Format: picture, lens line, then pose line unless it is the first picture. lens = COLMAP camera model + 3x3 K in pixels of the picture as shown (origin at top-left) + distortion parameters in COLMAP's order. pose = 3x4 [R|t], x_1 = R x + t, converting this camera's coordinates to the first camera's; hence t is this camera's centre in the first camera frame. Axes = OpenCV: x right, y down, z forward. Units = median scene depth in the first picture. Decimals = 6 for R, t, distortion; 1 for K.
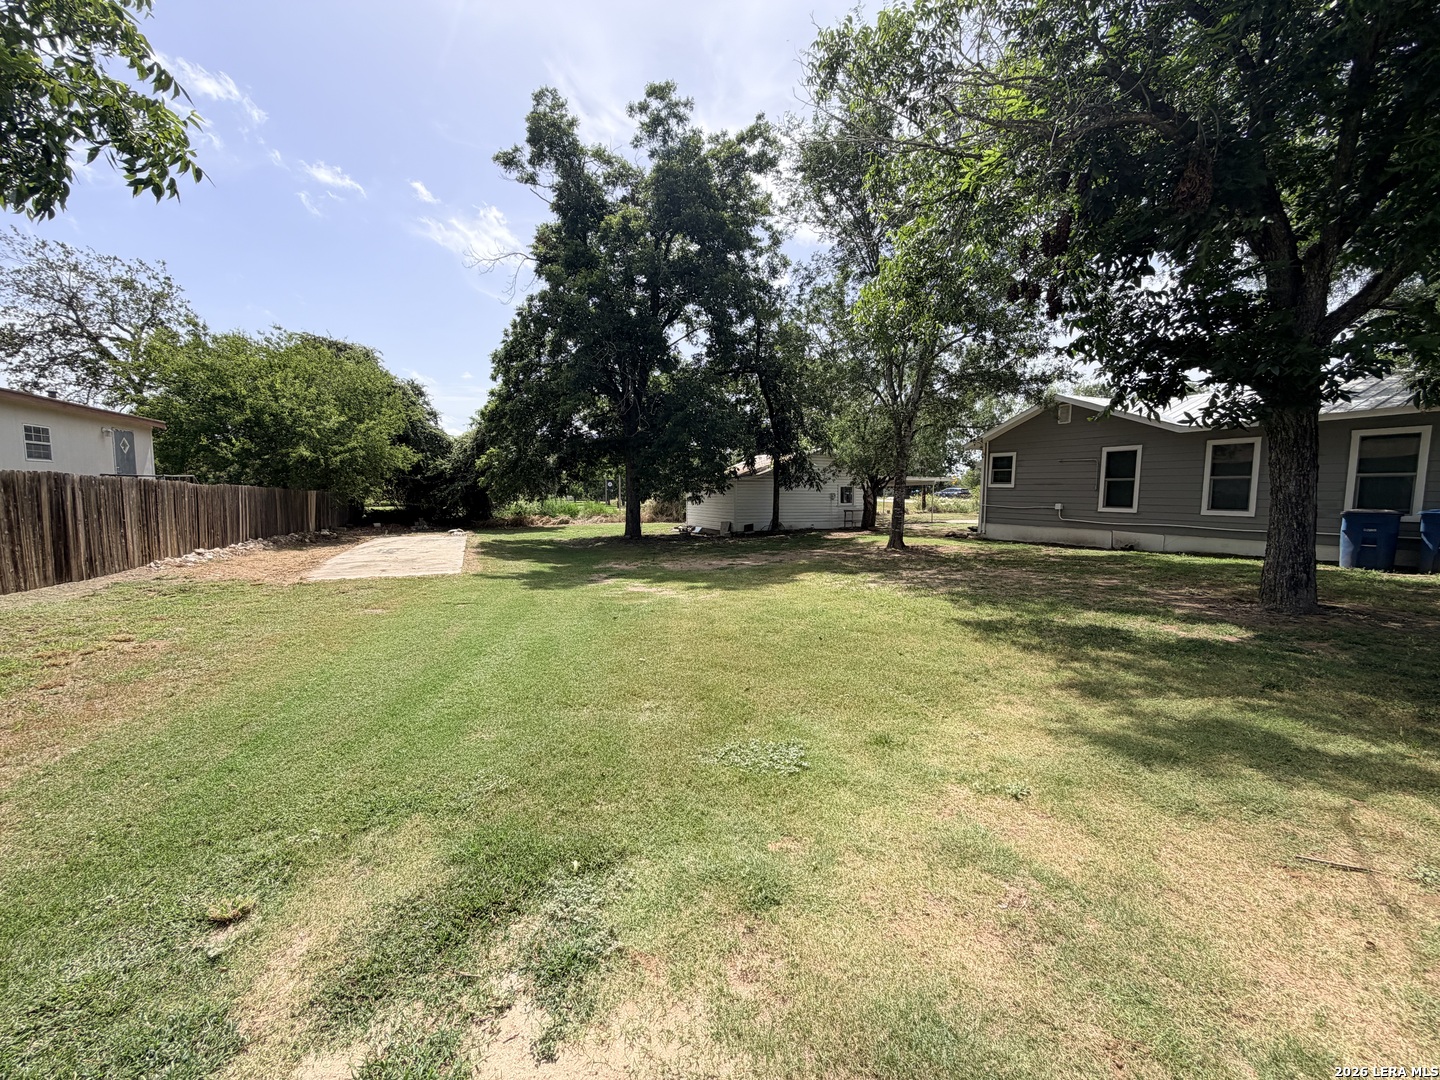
lens RADIAL K [[574.8, 0, 713.5], [0, 574.8, 547.7], [0, 0, 1]] dist [-0.006081, 0.000650]
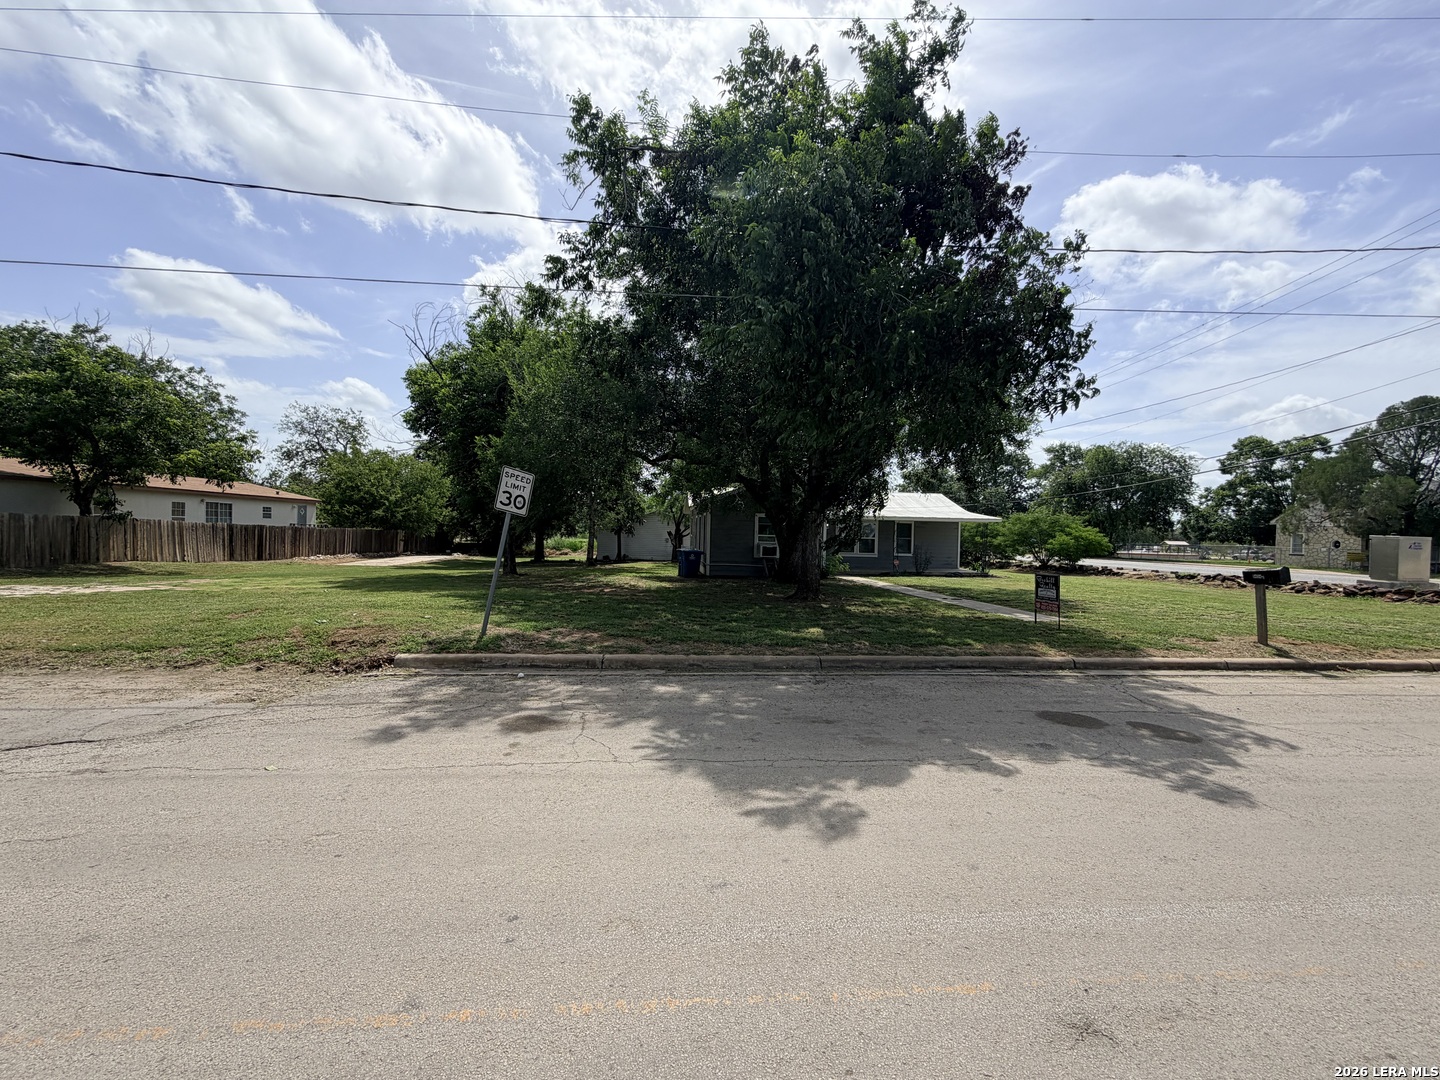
lens RADIAL K [[574.8, 0, 712.1], [0, 574.8, 541.7], [0, 0, 1]] dist [-0.006081, 0.000650]
pose [[0.955820, 0.009058, -0.293814, 1.299165], [-0.033792, 0.996284, -0.079218, 0.076939], [0.292005, 0.085647, 0.952574, -0.761947]]
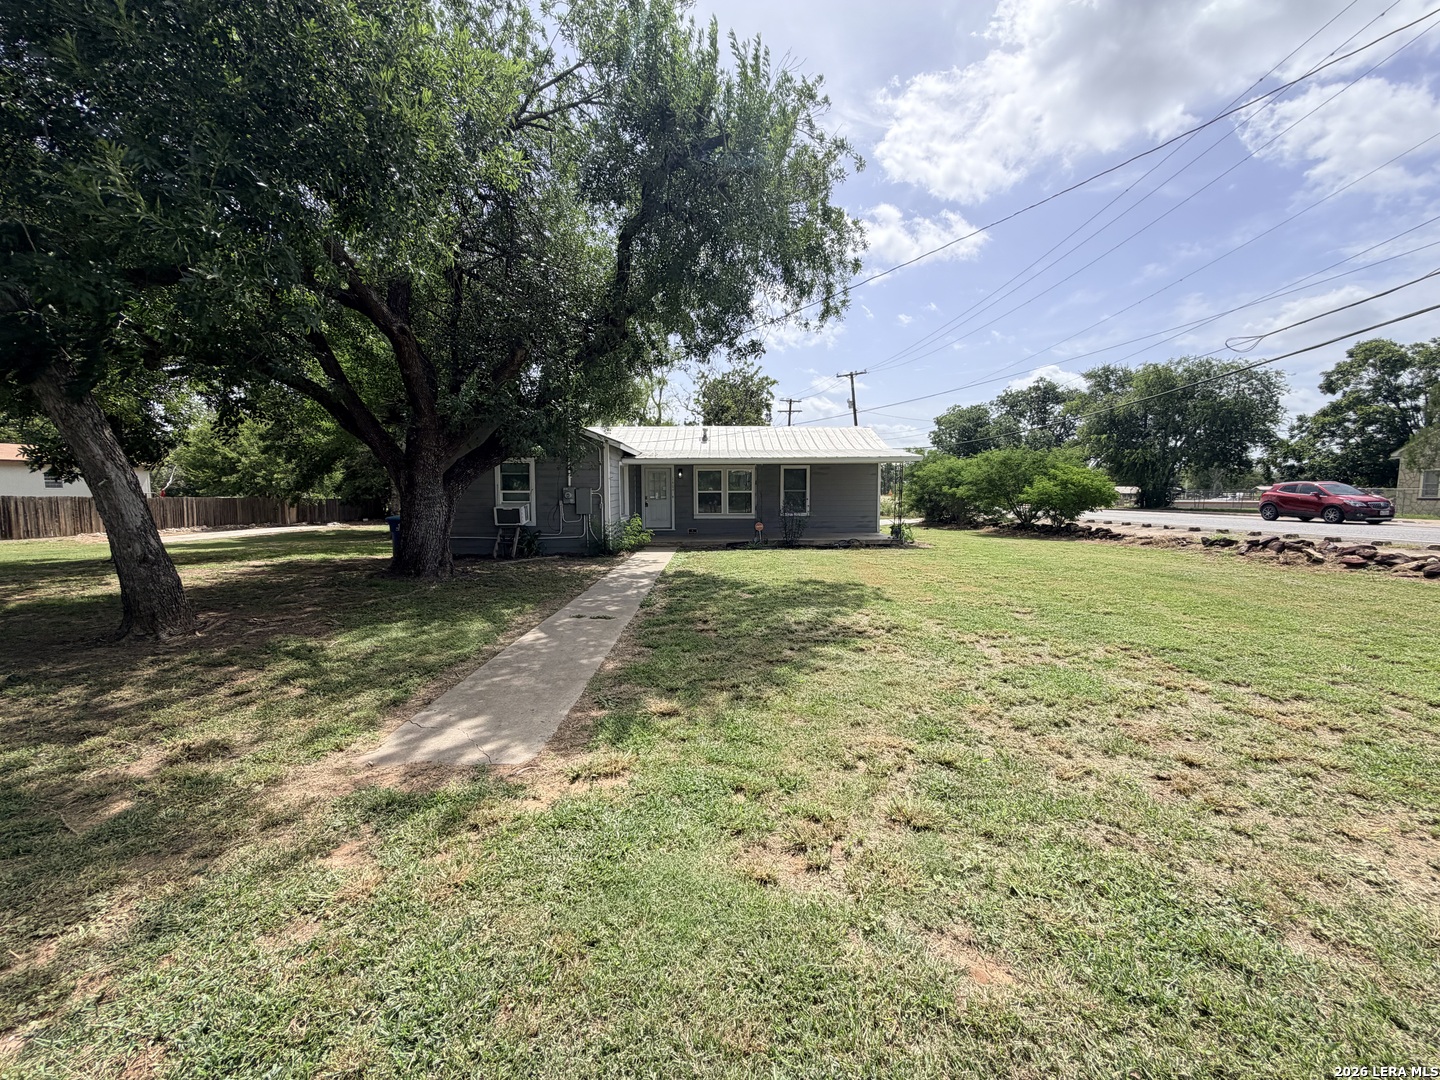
lens RADIAL K [[574.8, 0, 715.1], [0, 574.8, 541.2], [0, 0, 1]] dist [-0.006081, 0.000650]
pose [[0.922779, 0.011141, -0.385168, 1.682426], [-0.015410, 0.999849, -0.007999, 0.023374], [0.385021, 0.013317, 0.922812, -0.052015]]
